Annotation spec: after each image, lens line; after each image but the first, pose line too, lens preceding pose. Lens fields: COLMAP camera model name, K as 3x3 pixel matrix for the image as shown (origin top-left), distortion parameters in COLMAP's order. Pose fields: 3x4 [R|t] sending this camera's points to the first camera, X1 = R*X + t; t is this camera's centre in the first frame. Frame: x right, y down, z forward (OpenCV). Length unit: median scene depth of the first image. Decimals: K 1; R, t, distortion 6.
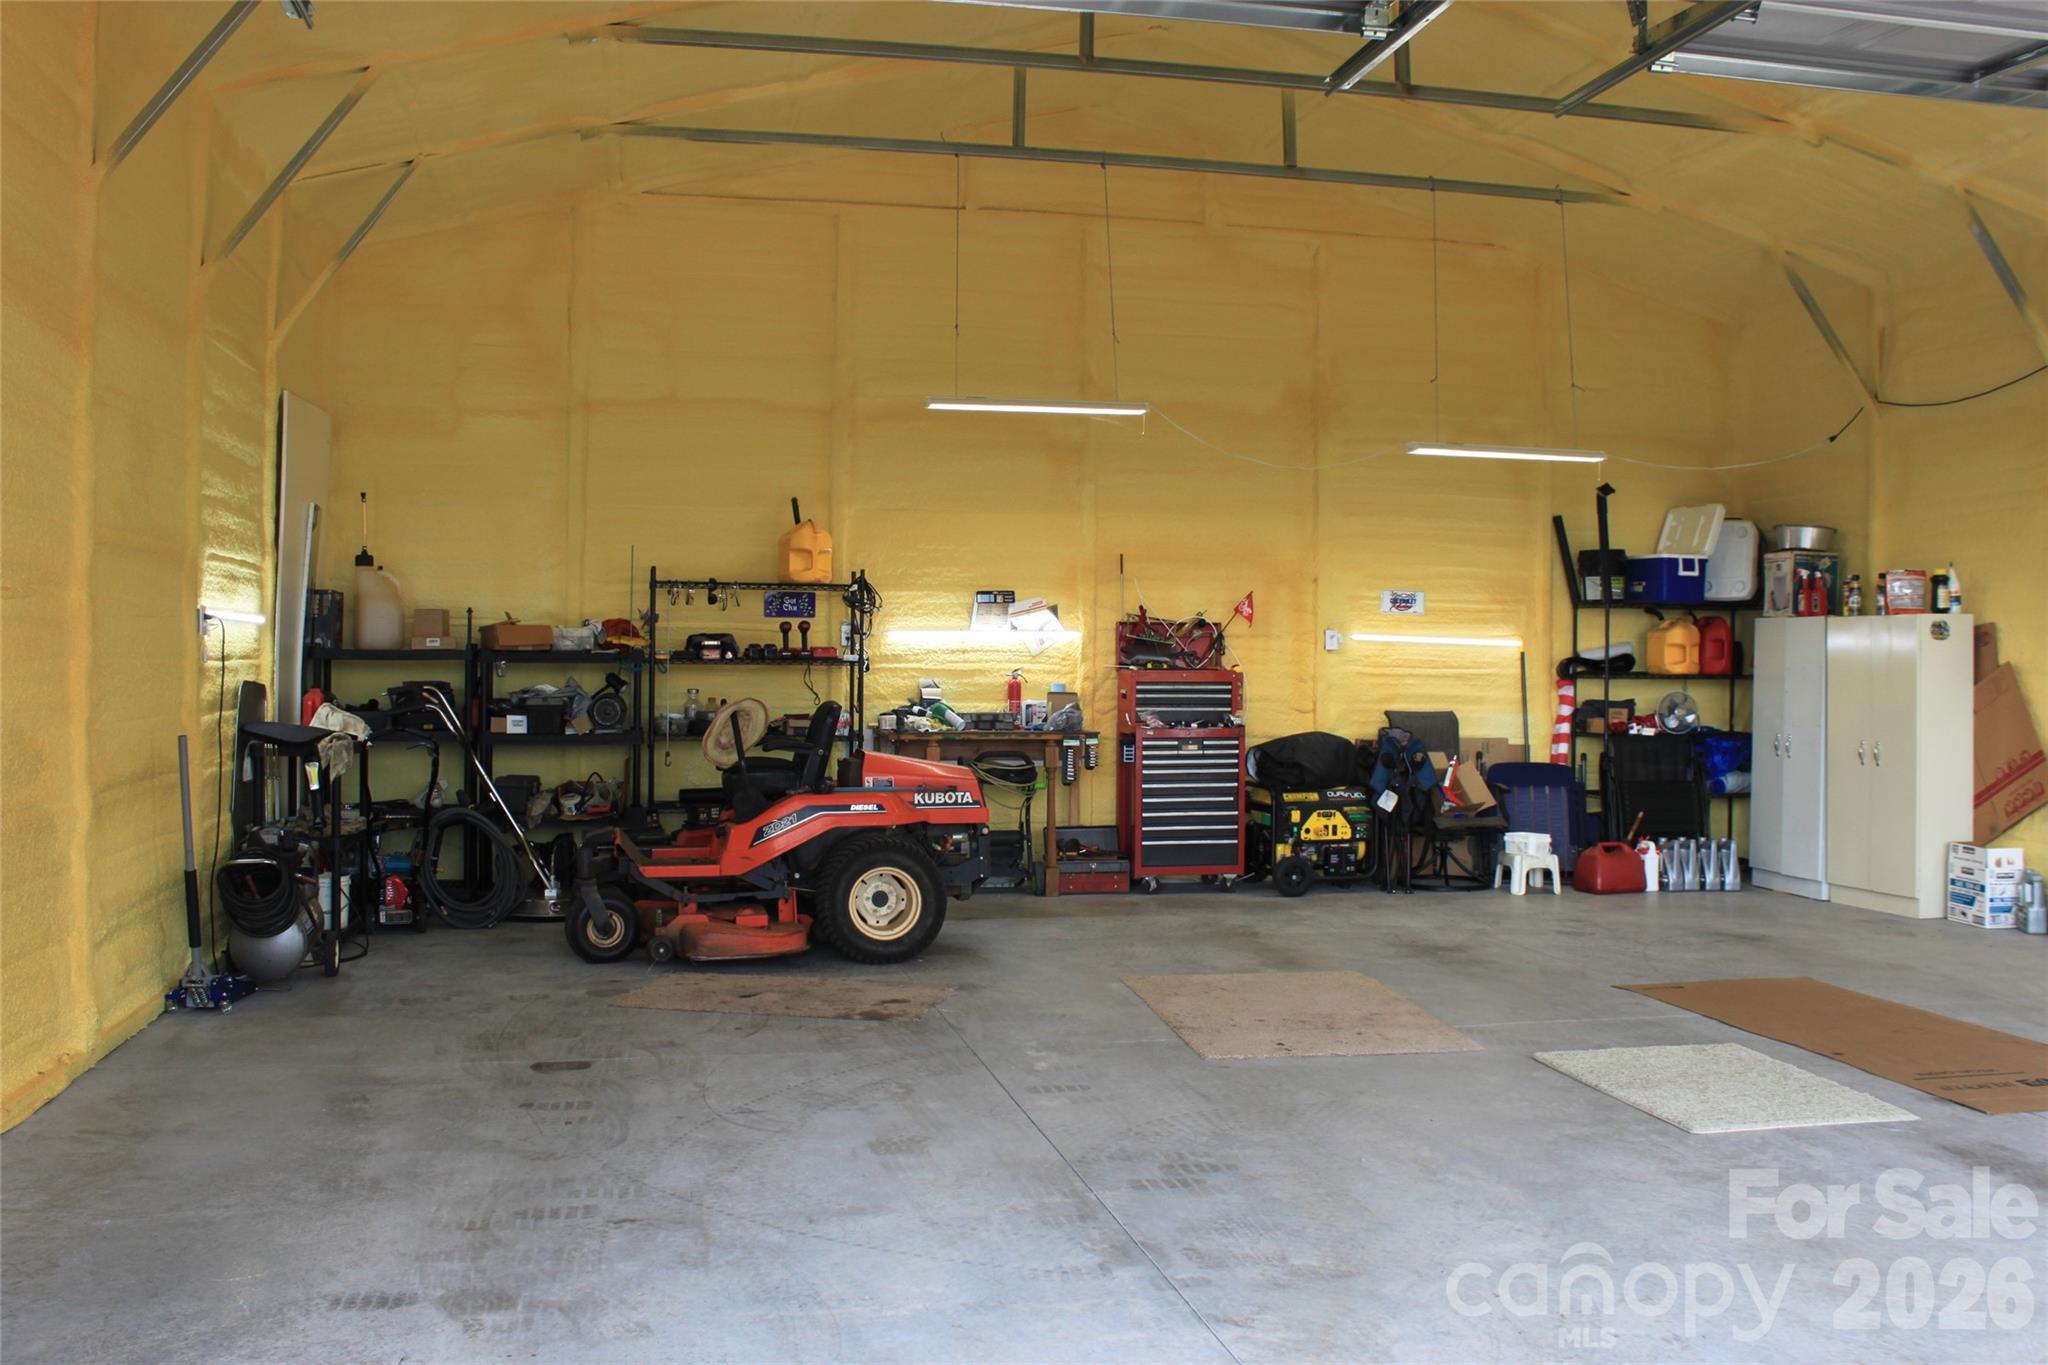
lens RADIAL K [[1825.1, 0, 1024.0], [0, 1825.1, 682.5], [0, 0, 1]] dist [-0.141158, 0.096437]
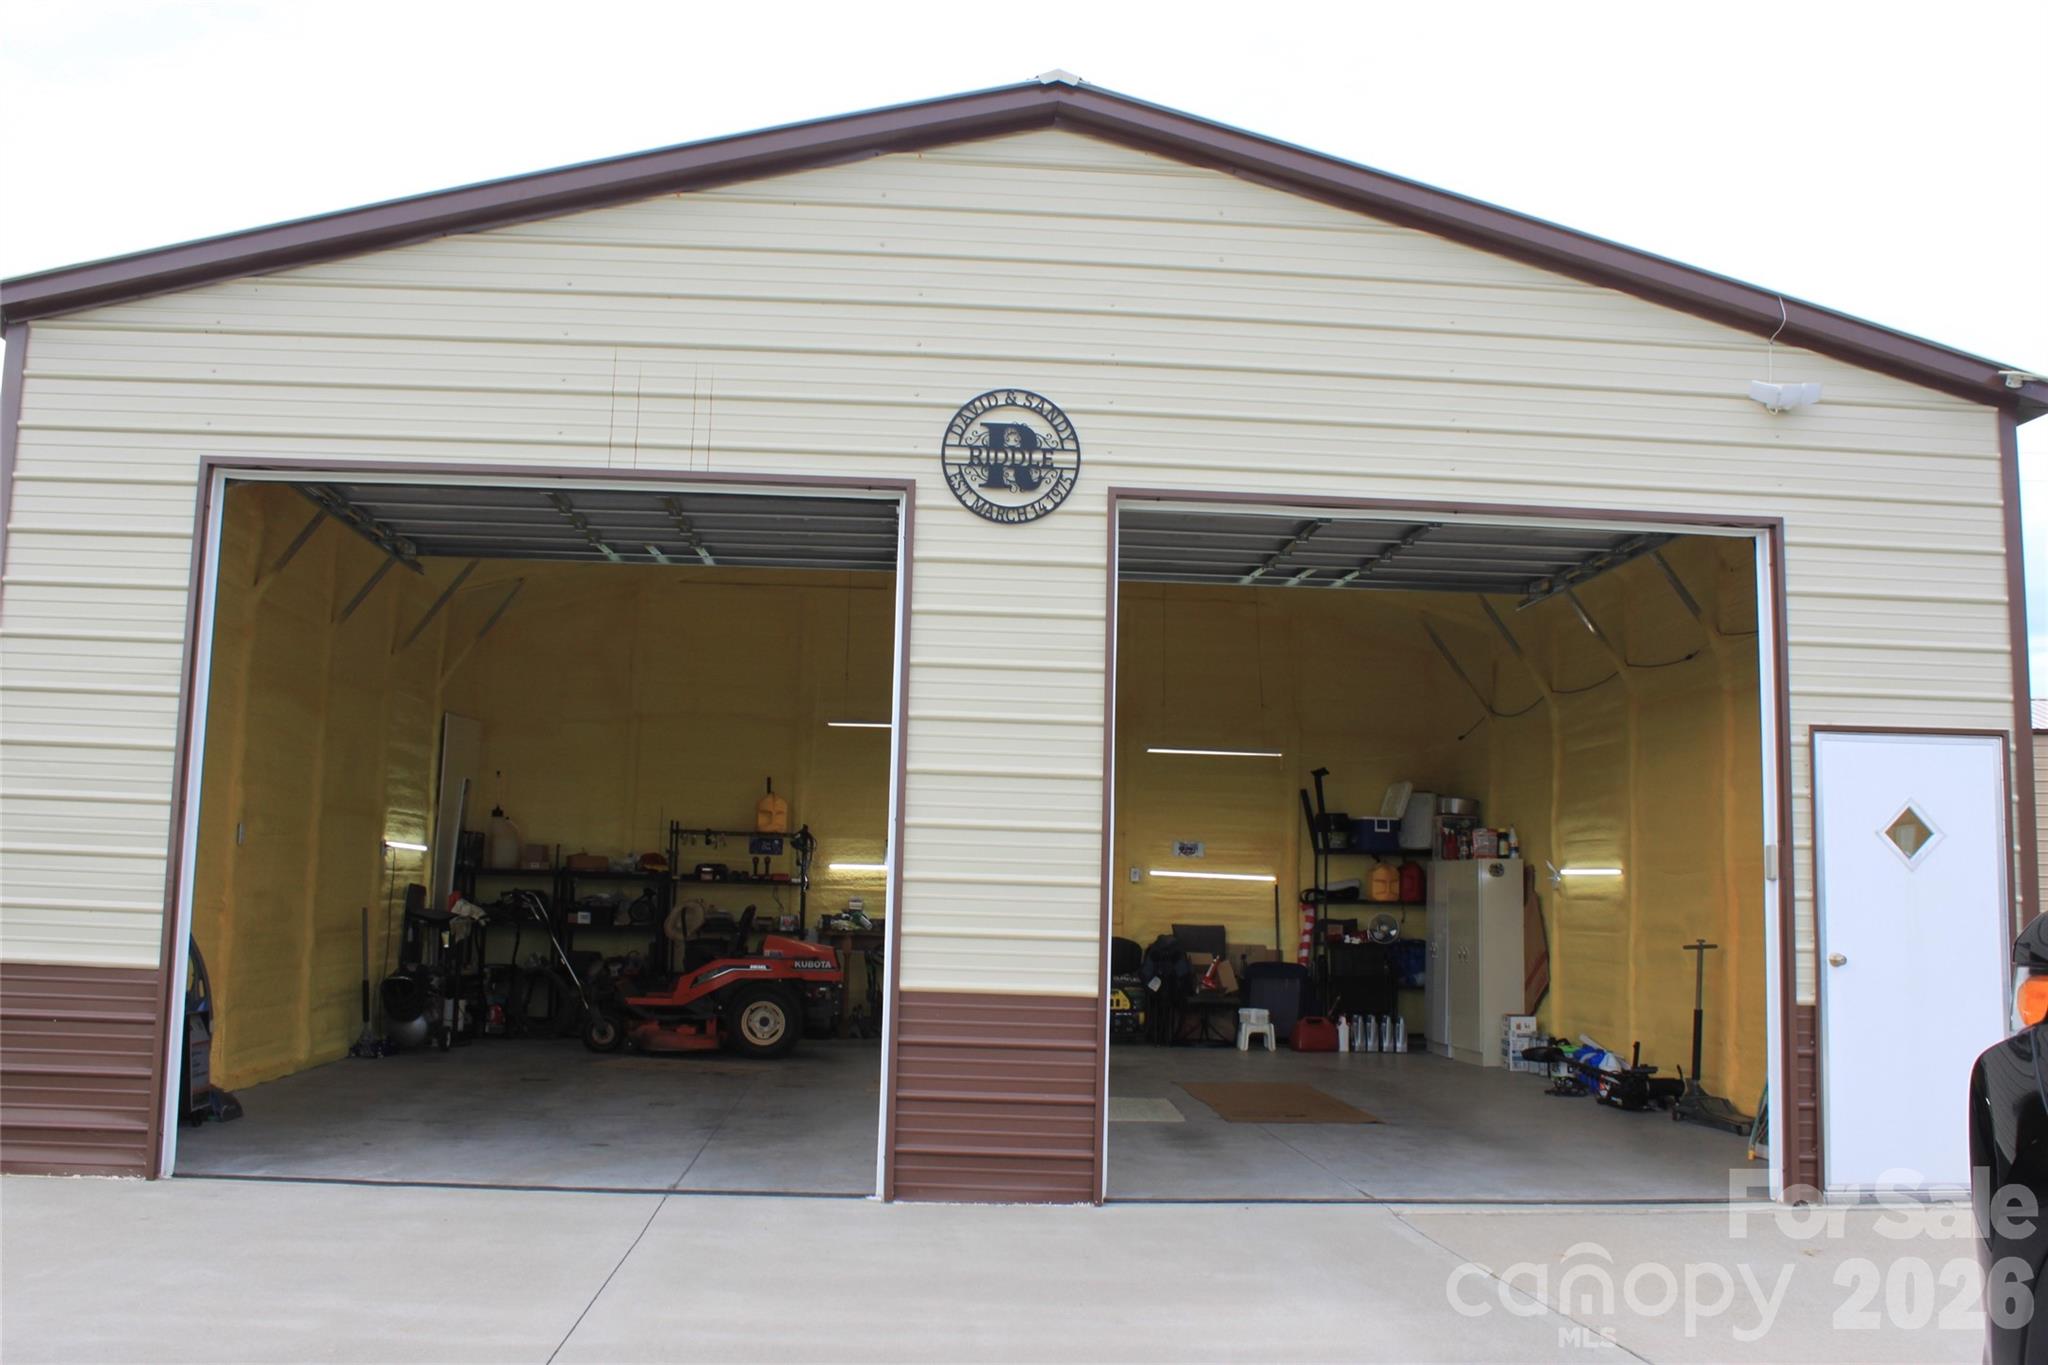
lens RADIAL K [[1825.1, 0, 1024.0], [0, 1825.1, 682.5], [0, 0, 1]] dist [-0.141158, 0.096437]
pose [[0.990623, -0.000455, -0.136624, 0.316976], [-0.017685, 0.991155, -0.131527, 0.019810], [0.135475, 0.132710, 0.981853, -0.532751]]
